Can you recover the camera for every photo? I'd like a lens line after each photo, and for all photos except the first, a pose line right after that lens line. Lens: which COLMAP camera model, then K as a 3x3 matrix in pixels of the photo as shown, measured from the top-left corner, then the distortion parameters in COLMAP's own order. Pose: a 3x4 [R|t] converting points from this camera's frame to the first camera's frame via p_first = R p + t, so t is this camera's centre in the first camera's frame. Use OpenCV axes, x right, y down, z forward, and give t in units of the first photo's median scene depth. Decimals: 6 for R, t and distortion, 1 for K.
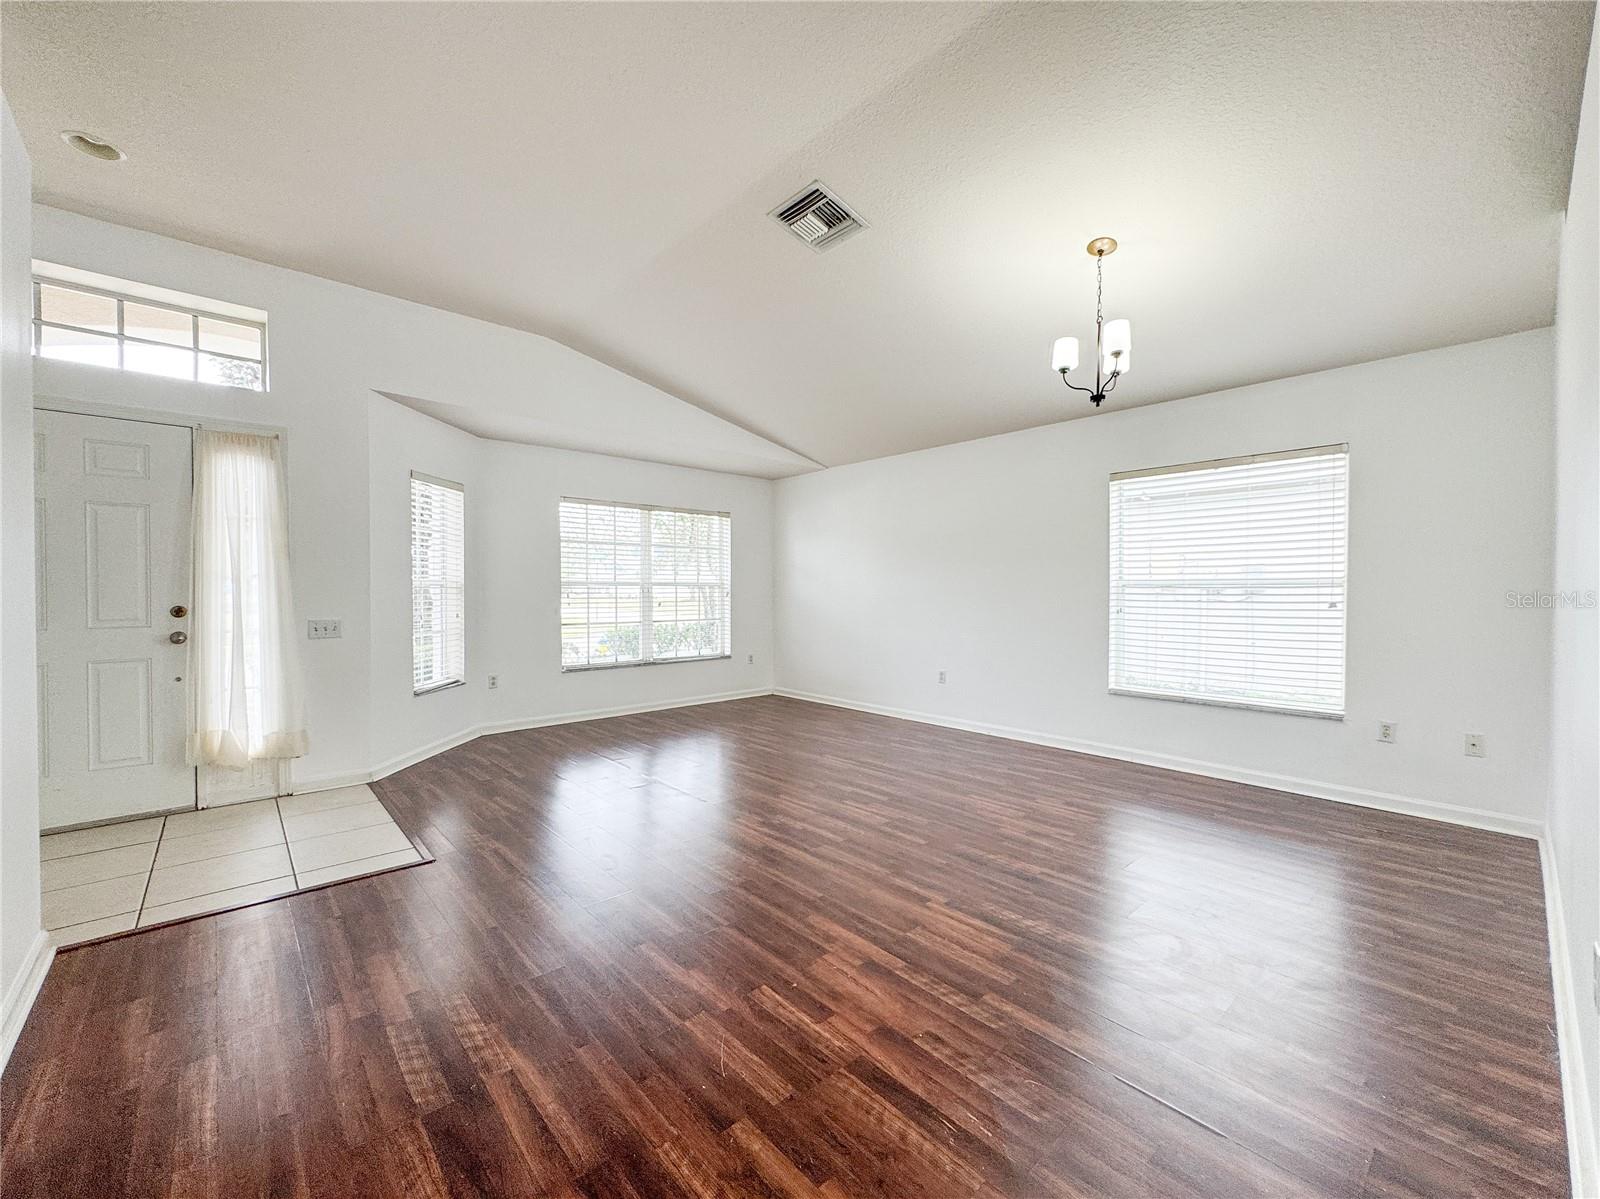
lens RADIAL K [[645.7, 0, 800.6], [0, 645.7, 602.6], [0, 0, 1]] dist [-0.000393, 0.000191]
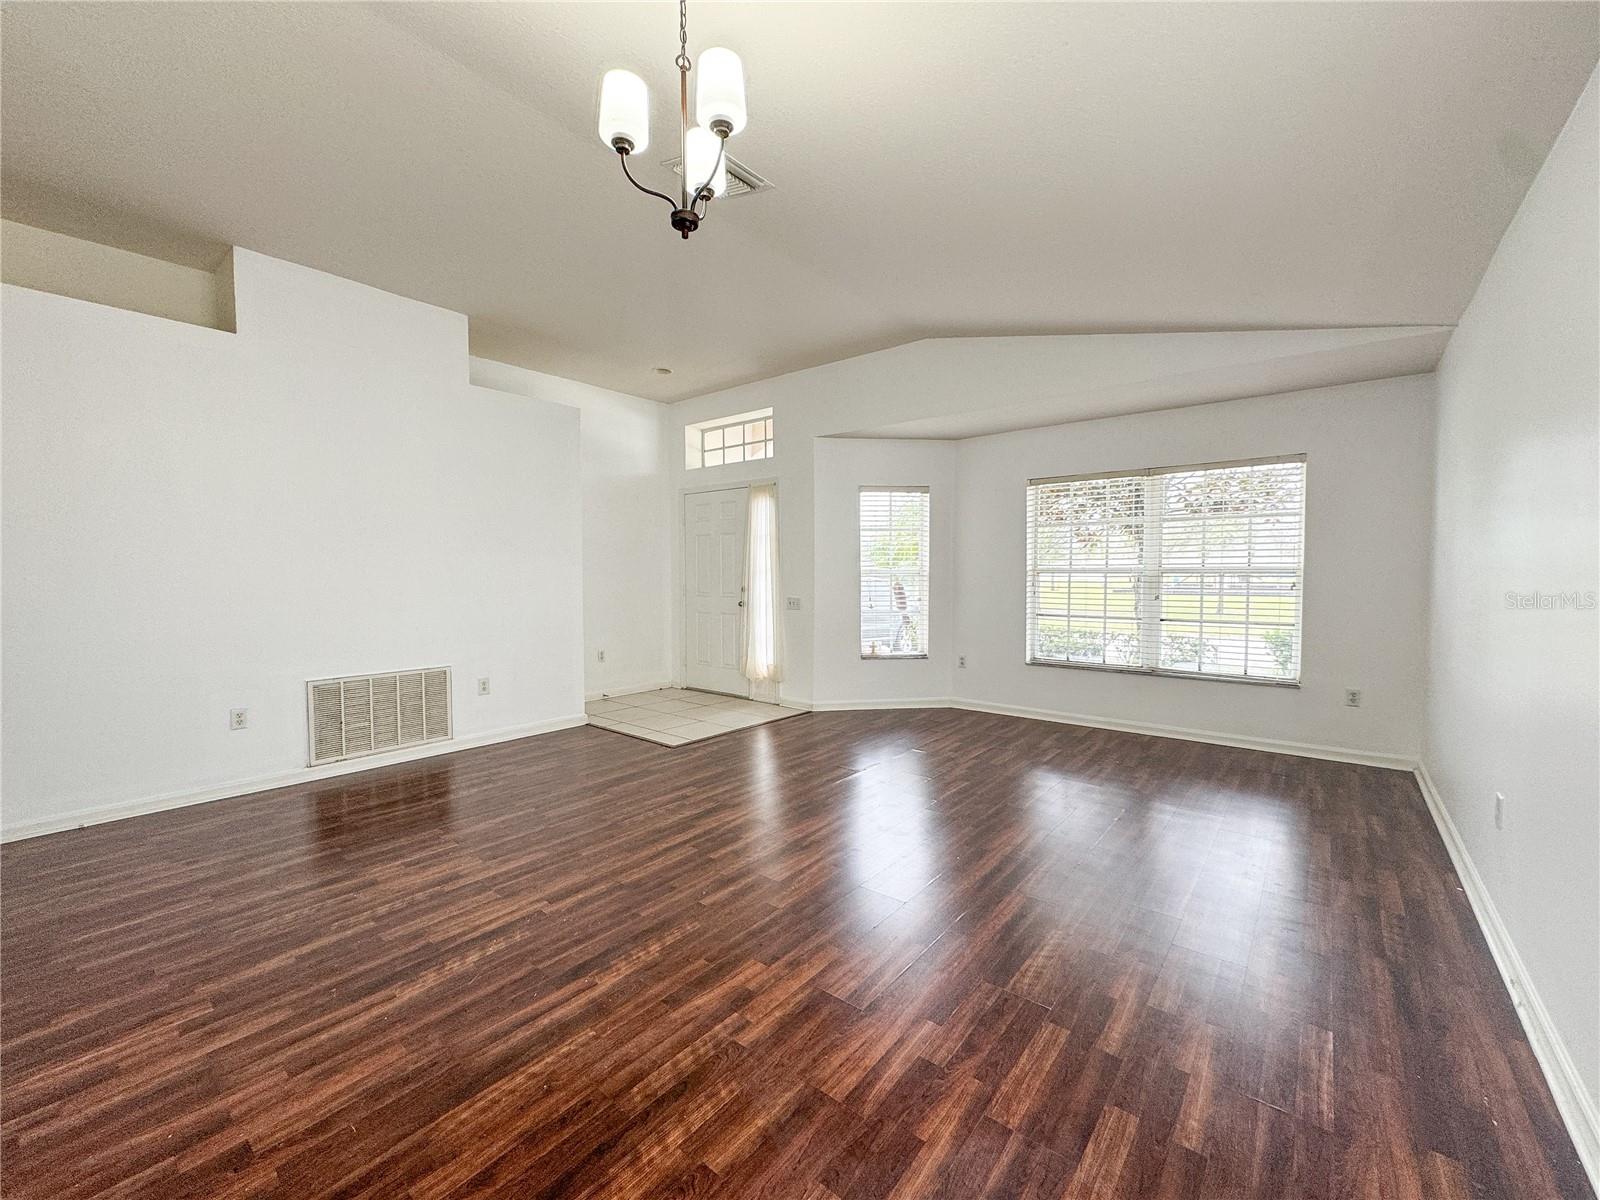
lens RADIAL K [[642.9, 0, 804.9], [0, 642.9, 603.9], [0, 0, 1]] dist [0.000592, 0.000224]
pose [[0.157331, 0.047182, -0.986418, 0.842139], [-0.018305, 0.998826, 0.044856, -0.029050], [0.987376, 0.010999, 0.158010, 0.857328]]
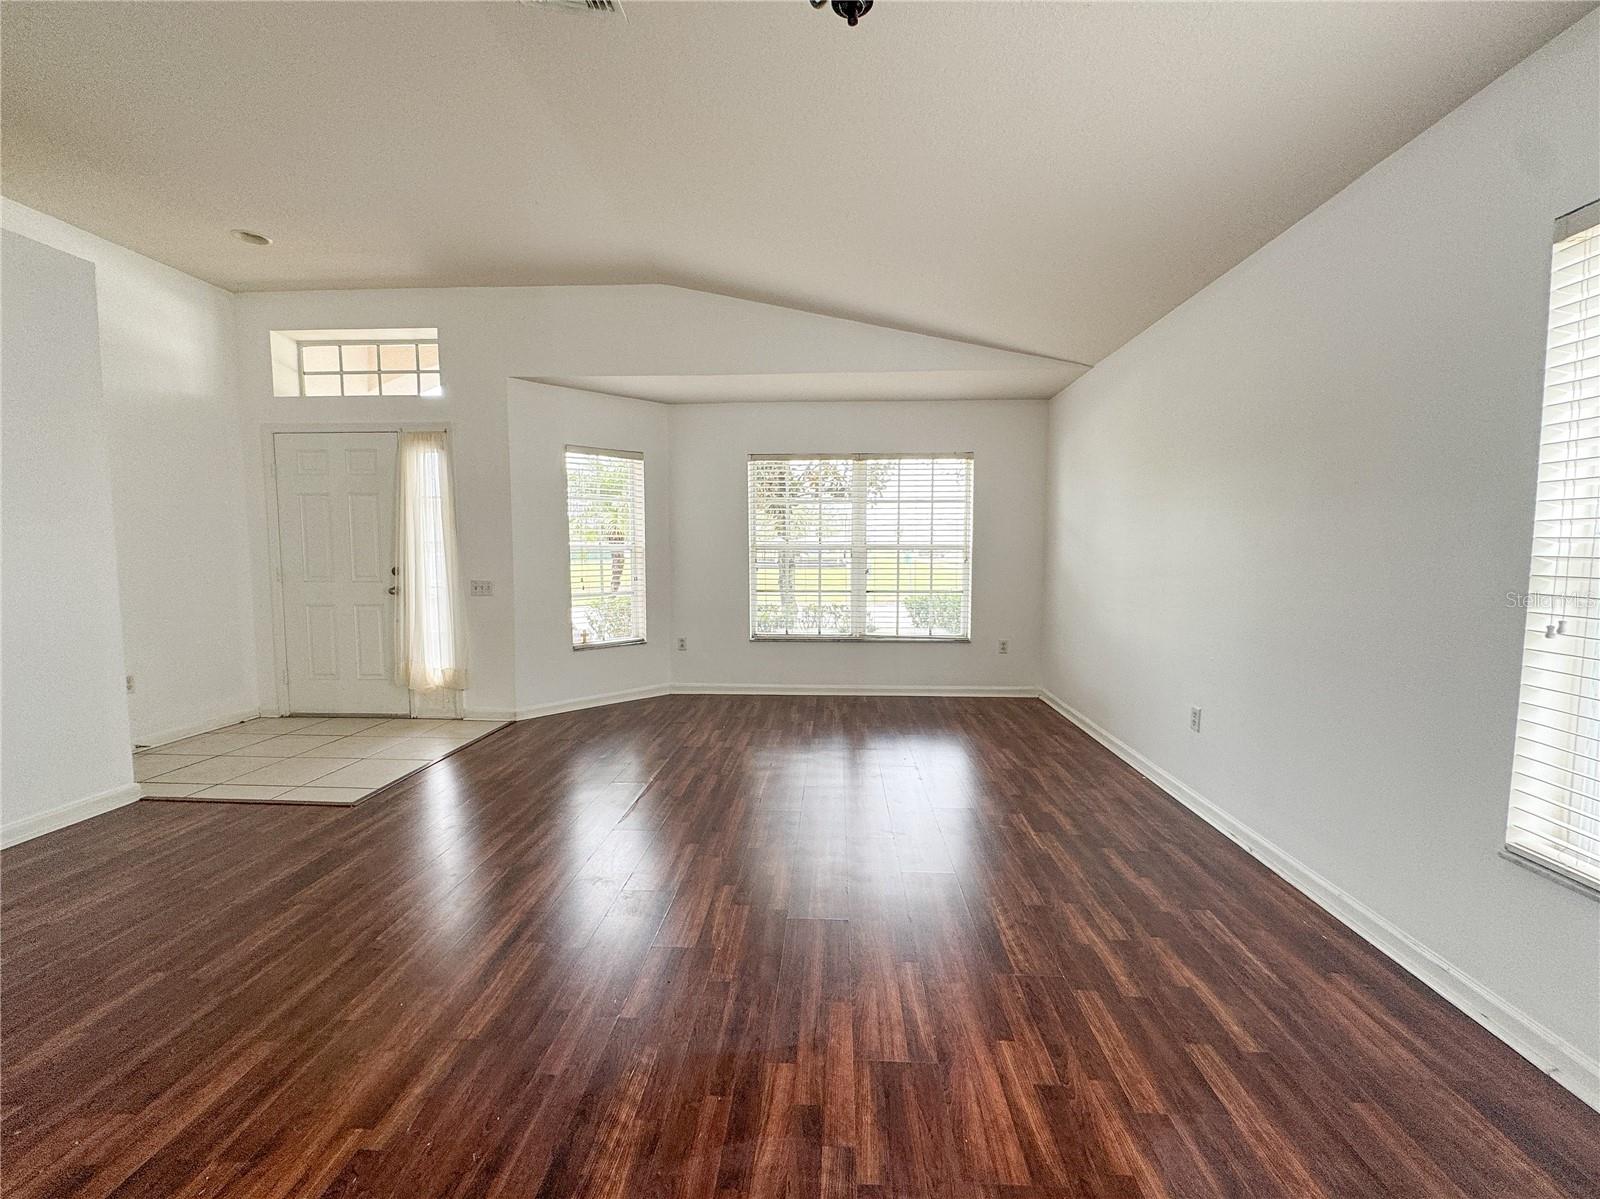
lens RADIAL K [[650.0, 0, 803.3], [0, 650.0, 600.1], [0, 0, 1]] dist [-0.001616, 0.000428]
pose [[0.707866, 0.055254, -0.704182, 0.585959], [-0.014058, 0.997840, 0.064165, -0.024331], [0.706207, -0.035521, 0.707114, 0.620711]]
